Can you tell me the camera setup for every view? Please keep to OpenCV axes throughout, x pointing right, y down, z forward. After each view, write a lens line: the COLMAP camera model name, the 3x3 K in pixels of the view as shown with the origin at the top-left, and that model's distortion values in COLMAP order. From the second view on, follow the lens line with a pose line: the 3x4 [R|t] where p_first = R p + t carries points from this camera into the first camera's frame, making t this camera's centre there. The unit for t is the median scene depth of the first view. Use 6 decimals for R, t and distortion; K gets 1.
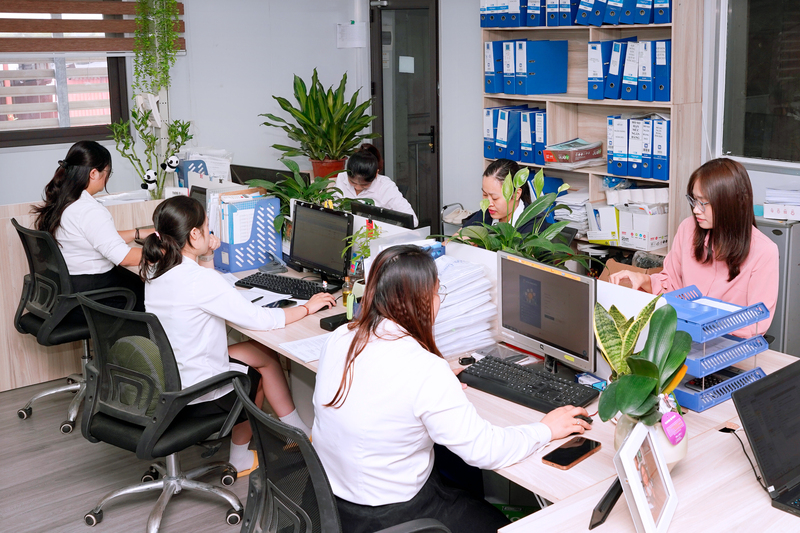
lens RADIAL K [[961.1, 0, 548.9], [0, 961.1, 177.1], [0, 0, 1]] dist [-0.031781, 0.007200]
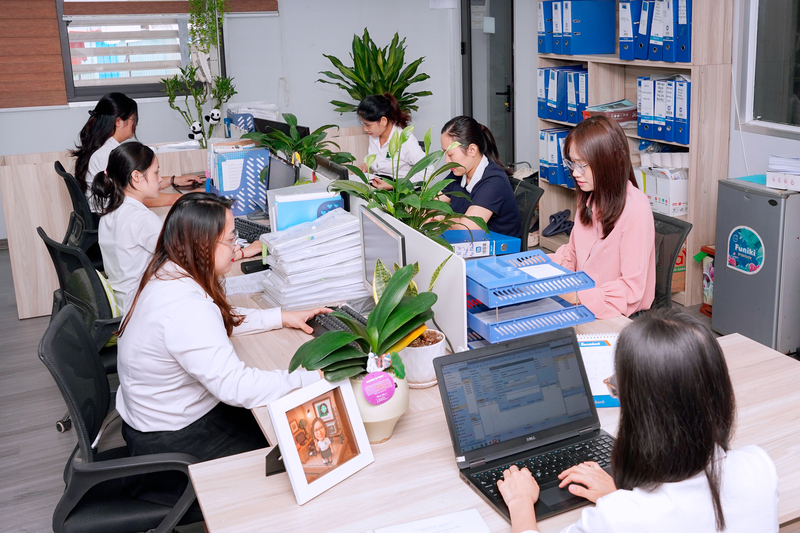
lens RADIAL K [[961.1, 0, 548.9], [0, 961.1, 177.1], [0, 0, 1]] dist [-0.031781, 0.007200]
pose [[0.970245, 0.036254, -0.239395, 0.217130], [-0.026751, 0.998724, 0.042829, -0.001471], [0.240643, -0.035150, 0.969977, 0.029087]]
